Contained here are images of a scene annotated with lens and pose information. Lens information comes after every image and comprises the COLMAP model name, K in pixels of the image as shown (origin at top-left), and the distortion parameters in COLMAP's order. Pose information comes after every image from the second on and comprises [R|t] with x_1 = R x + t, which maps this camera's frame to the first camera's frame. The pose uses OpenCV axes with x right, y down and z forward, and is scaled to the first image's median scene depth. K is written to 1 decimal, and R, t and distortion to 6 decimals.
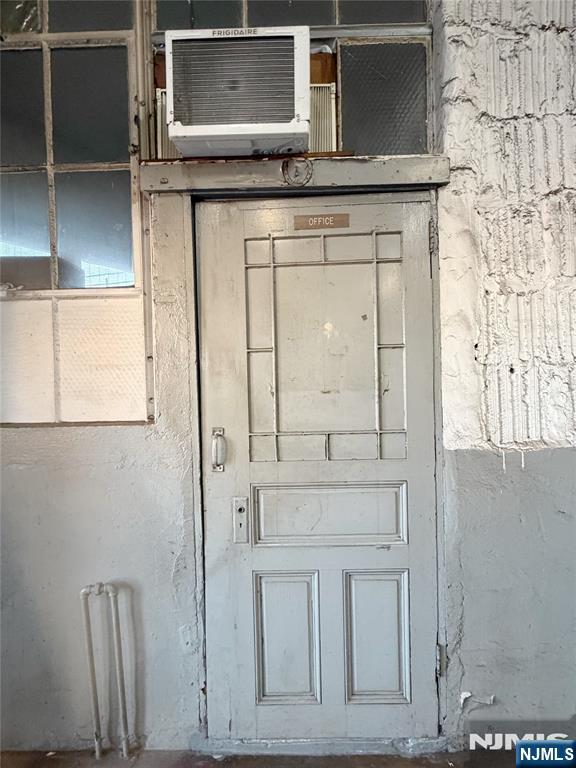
lens RADIAL K [[392.0, 0, 286.4], [0, 392.0, 380.6], [0, 0, 1]] dist [0.000232, -0.000031]
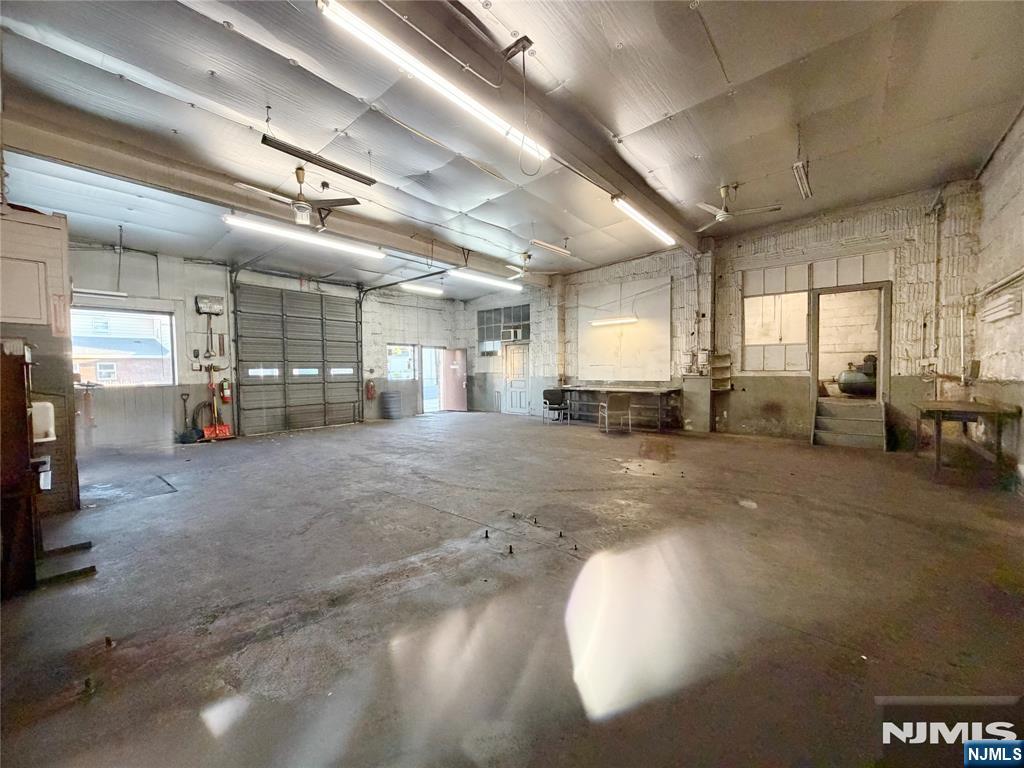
lens RADIAL K [[405.4, 0, 512.7], [0, 405.4, 385.2], [0, 0, 1]] dist [-0.000049, -0.000001]
pose [[0.769457, 0.035003, -0.637739, 5.275966], [-0.017052, 0.999267, 0.034272, 0.078990], [0.638471, -0.015496, 0.769489, -5.420340]]
